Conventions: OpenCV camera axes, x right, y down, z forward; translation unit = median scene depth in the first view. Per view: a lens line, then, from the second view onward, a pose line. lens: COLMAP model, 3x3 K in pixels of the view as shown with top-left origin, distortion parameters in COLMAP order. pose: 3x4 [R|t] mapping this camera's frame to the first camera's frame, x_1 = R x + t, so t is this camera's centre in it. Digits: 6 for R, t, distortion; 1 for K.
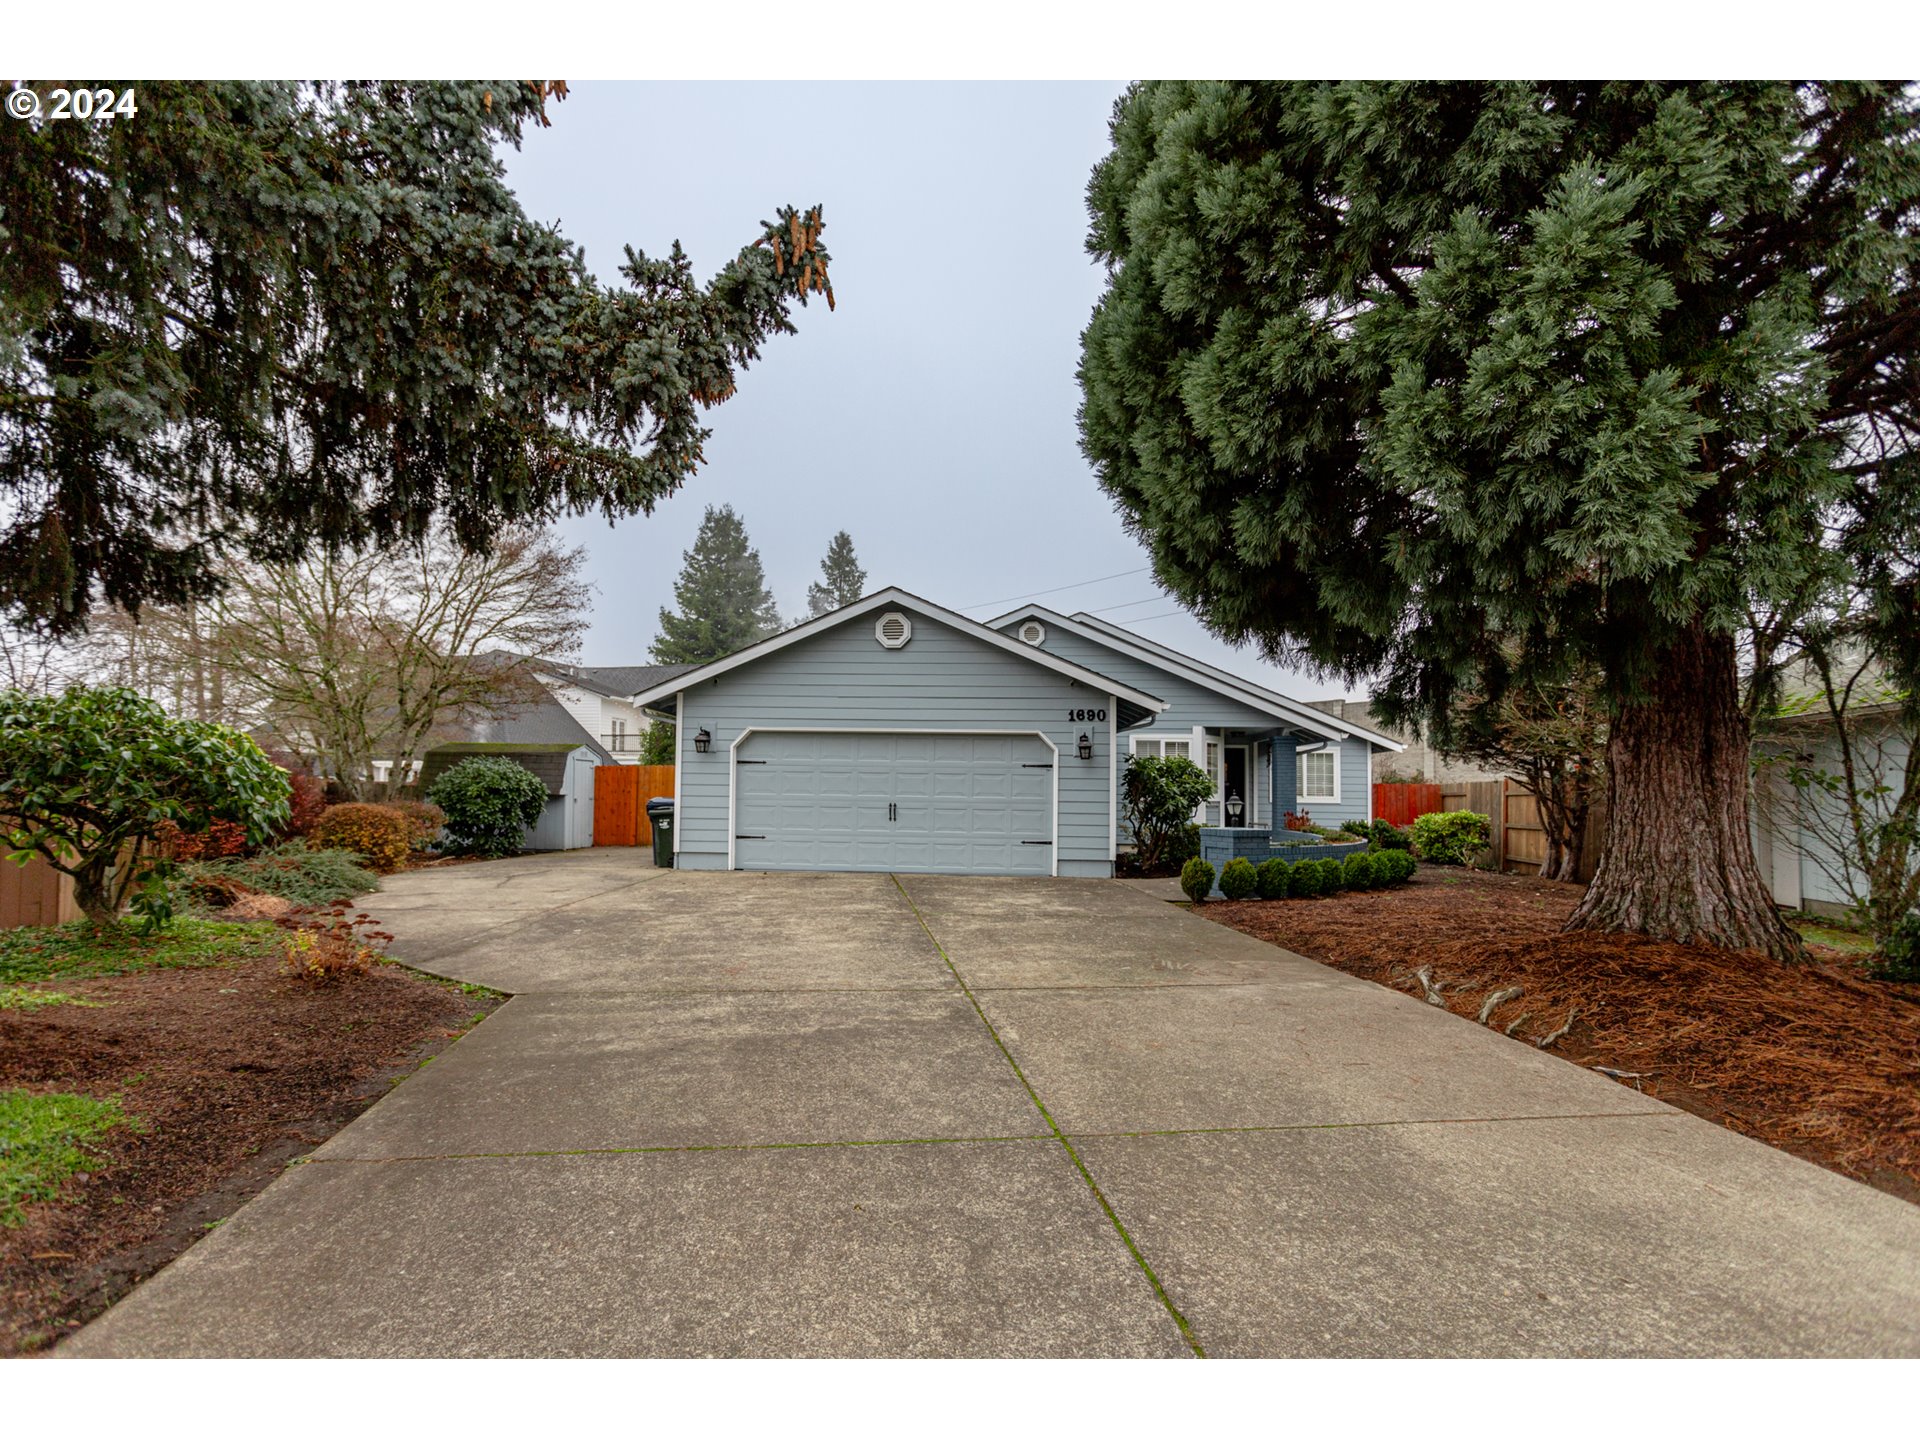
lens RADIAL K [[920.6, 0, 957.2], [0, 920.6, 710.6], [0, 0, 1]] dist [-0.000663, -0.000023]
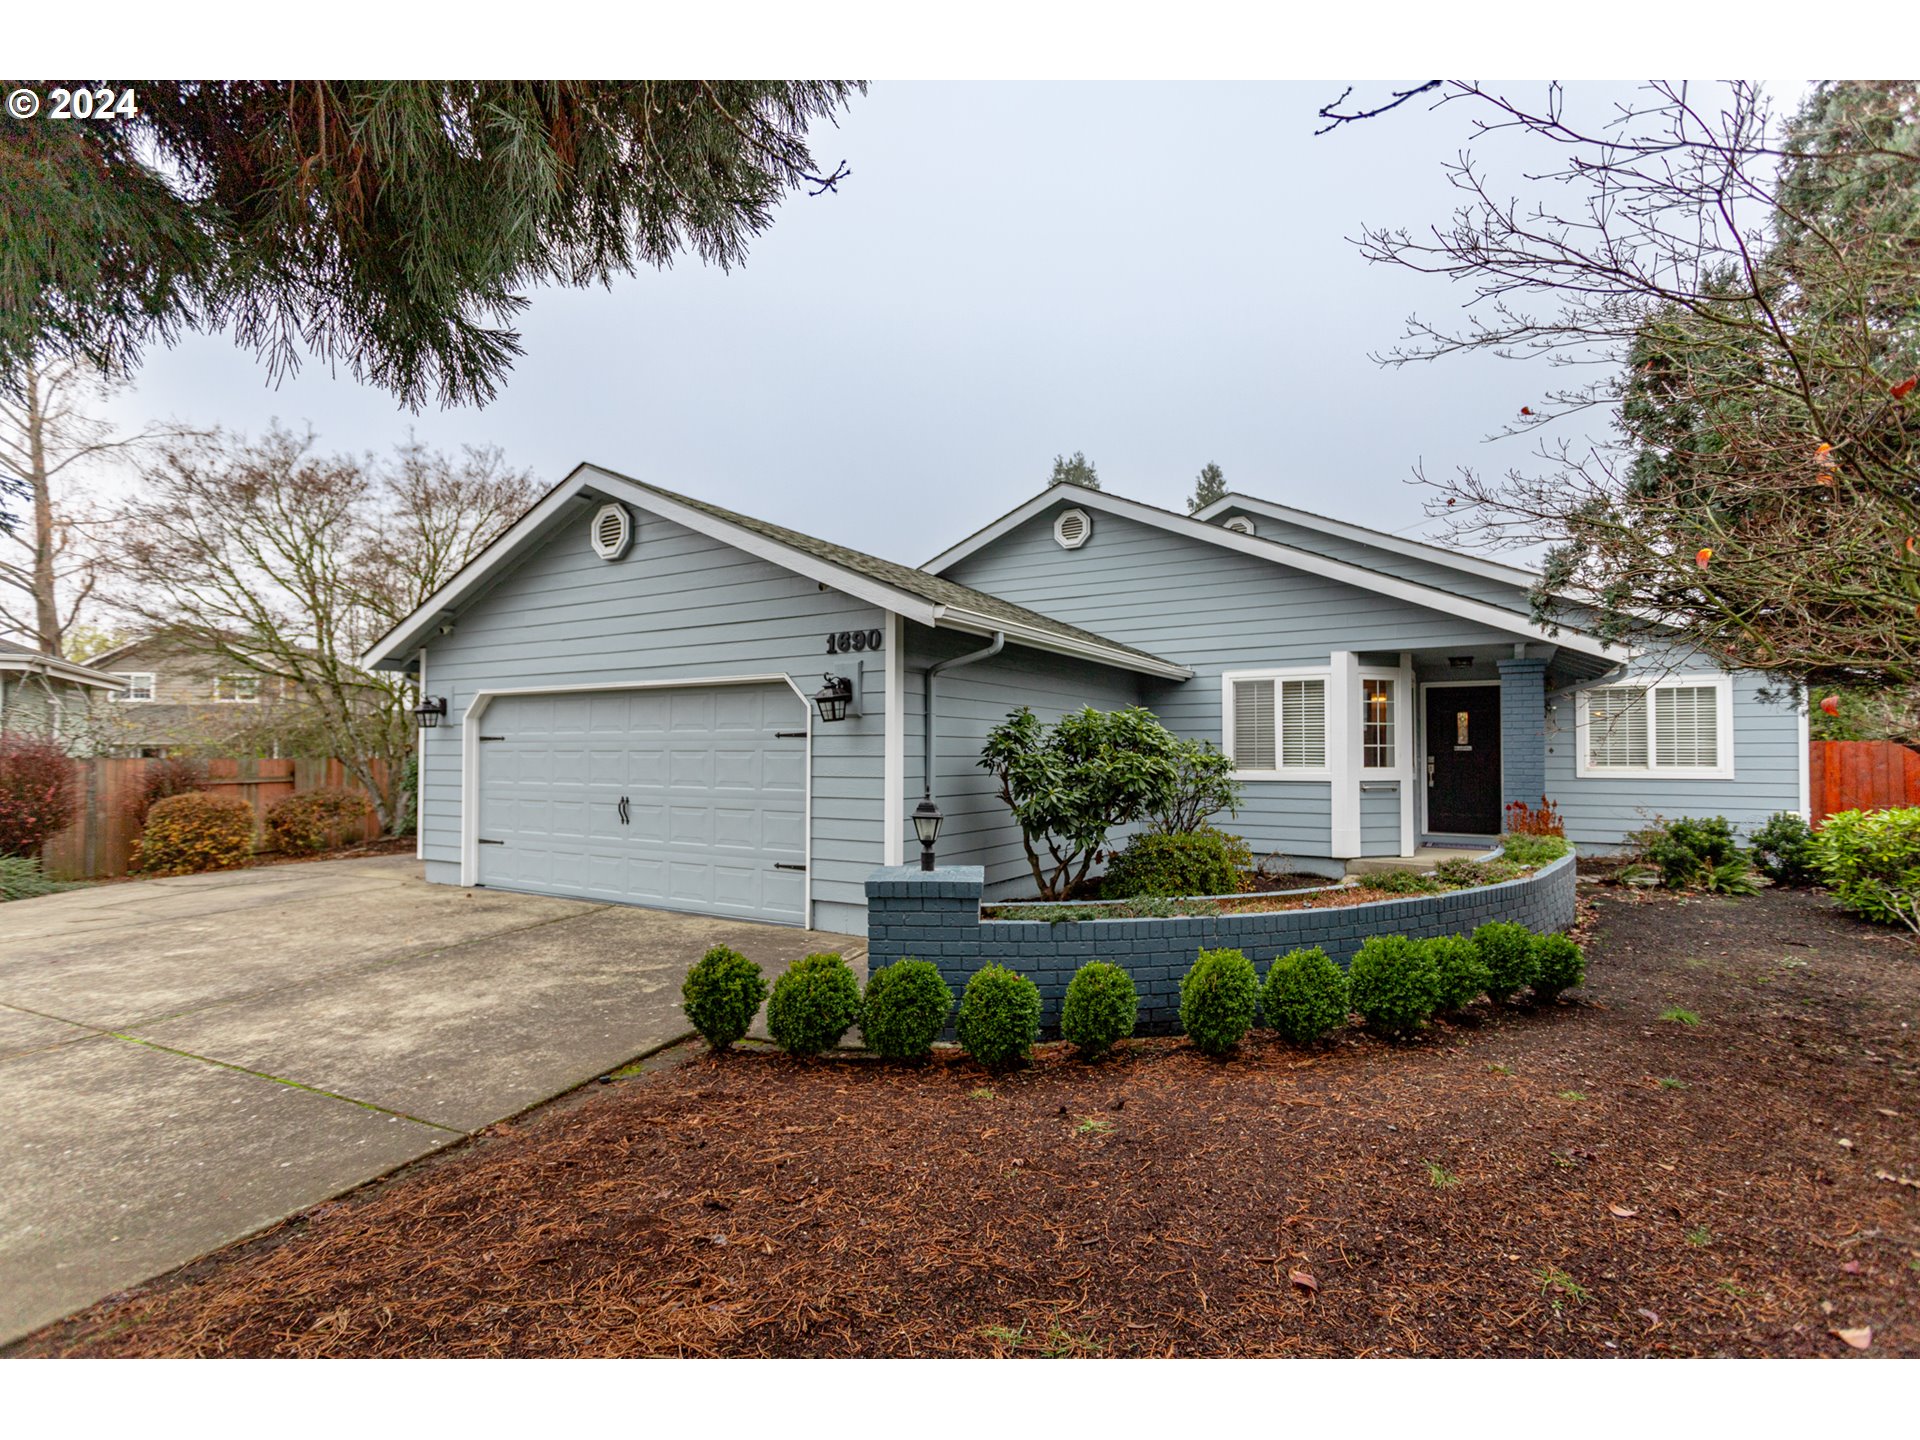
lens RADIAL K [[939.4, 0, 953.2], [0, 939.4, 681.1], [0, 0, 1]] dist [-0.000019, 0.000091]
pose [[0.888999, -0.049759, -0.455197, 0.391071], [0.055196, 0.998475, -0.001350, 0.028724], [0.454570, -0.023925, 0.890390, 0.454840]]
